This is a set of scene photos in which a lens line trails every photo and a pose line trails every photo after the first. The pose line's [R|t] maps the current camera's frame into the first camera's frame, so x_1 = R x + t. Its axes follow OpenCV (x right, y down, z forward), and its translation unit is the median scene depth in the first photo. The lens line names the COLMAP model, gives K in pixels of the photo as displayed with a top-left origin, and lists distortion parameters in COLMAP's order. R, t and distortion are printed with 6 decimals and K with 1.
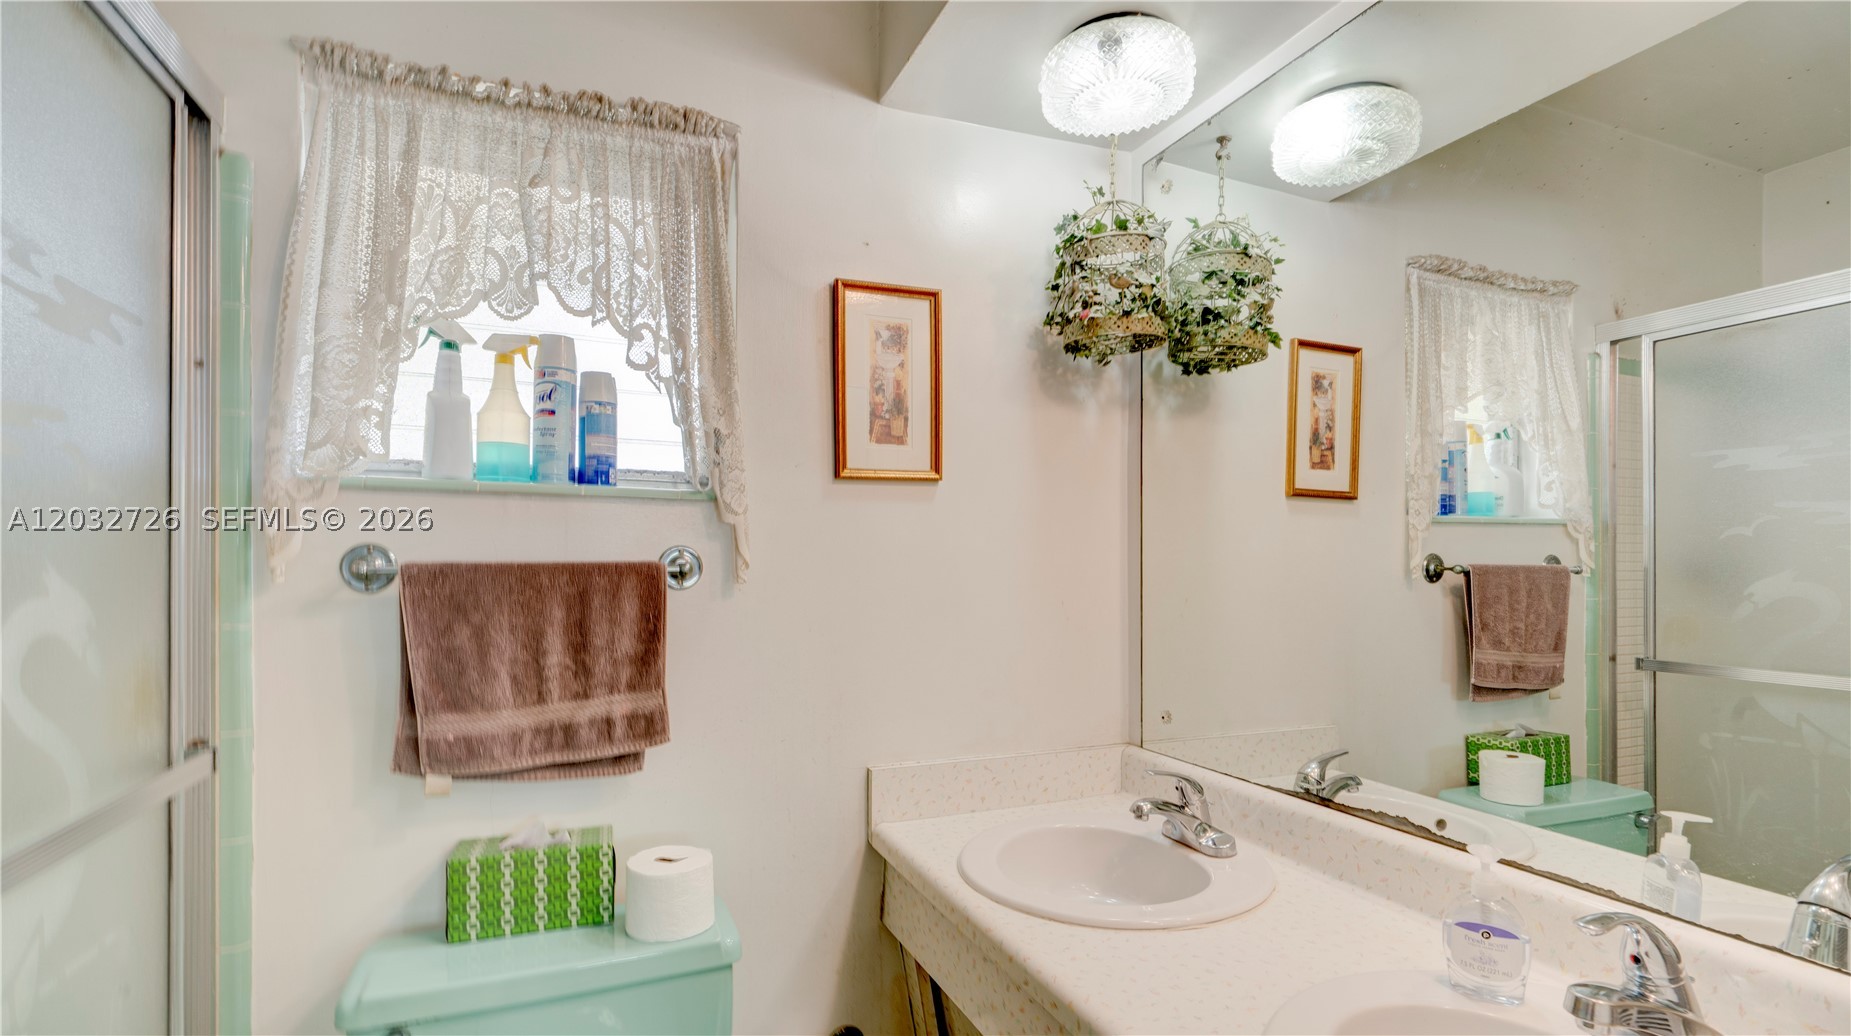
lens RADIAL K [[887.6, 0, 925.5], [0, 887.6, 518.0], [0, 0, 1]] dist [-0.015132, 0.012498]
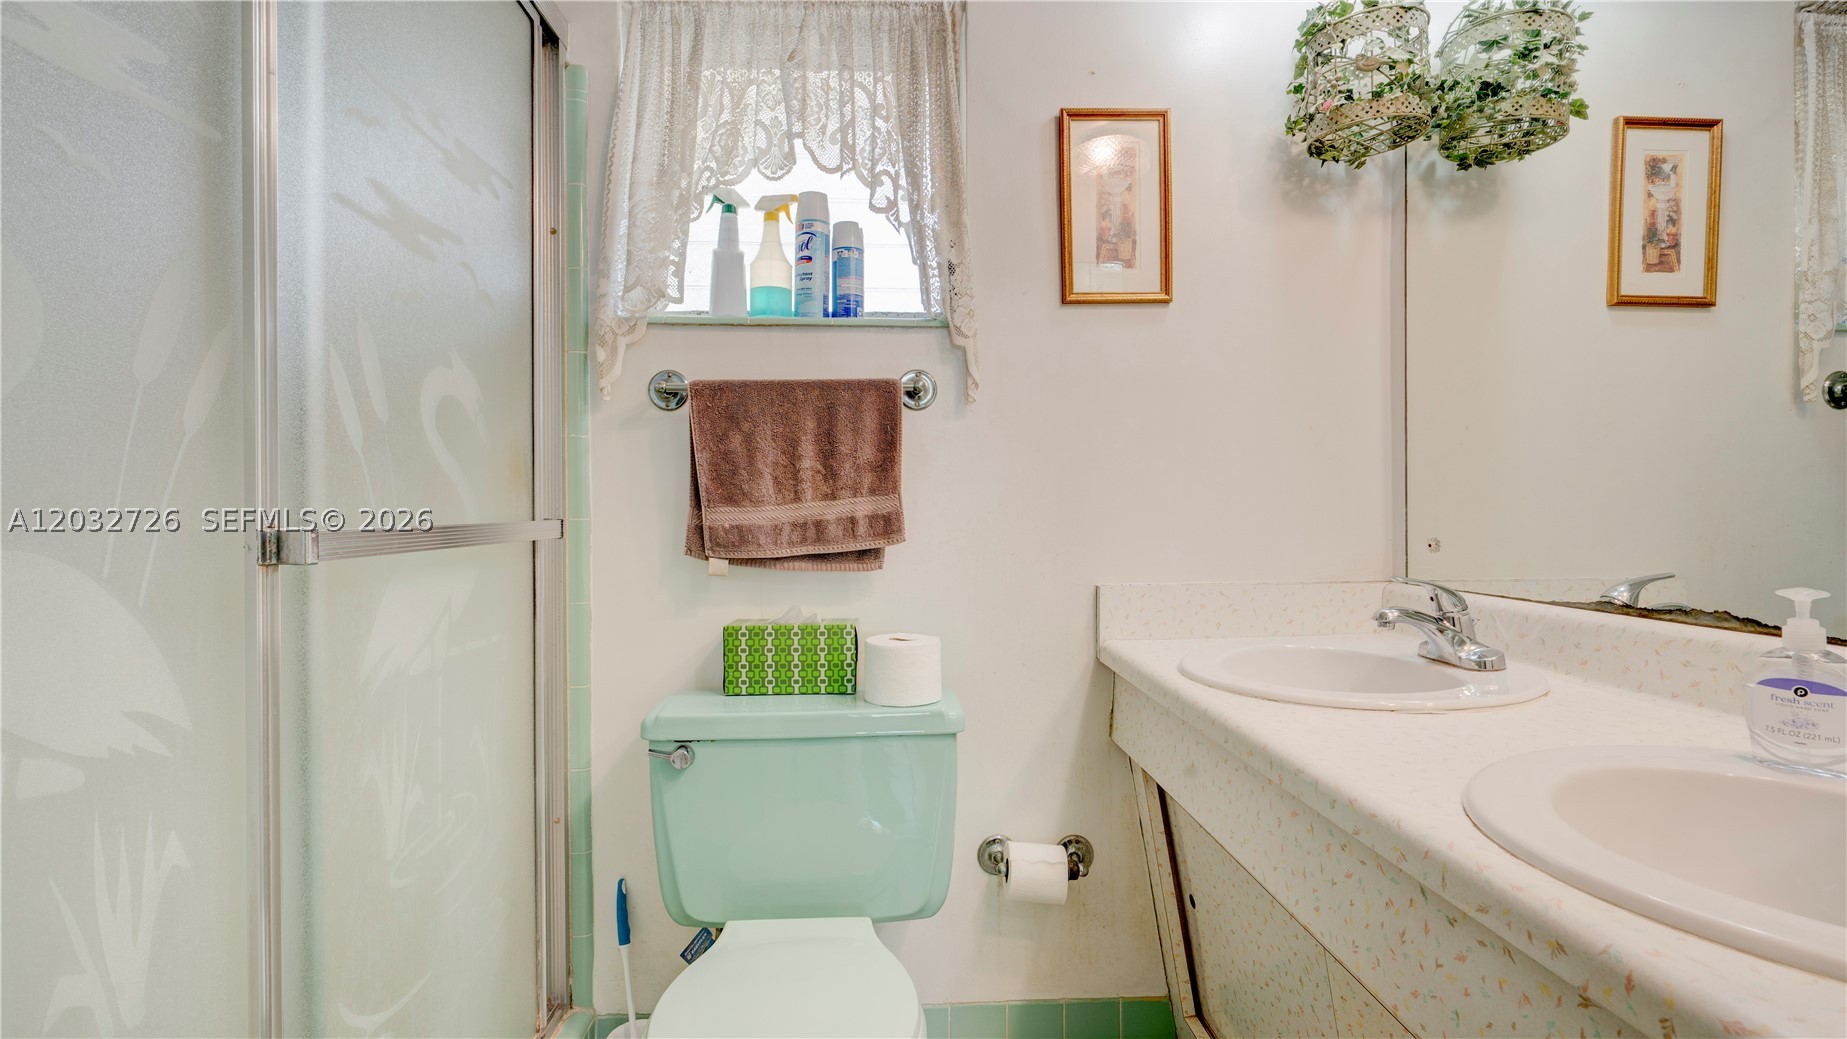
lens RADIAL K [[909.6, 0, 923.5], [0, 909.6, 519.5], [0, 0, 1]] dist [-0.003799, 0.001406]
pose [[0.938652, -0.007988, -0.344772, 0.110867], [0.009331, 0.999954, 0.002237, 0.205249], [0.344738, -0.005317, 0.938684, -0.044056]]
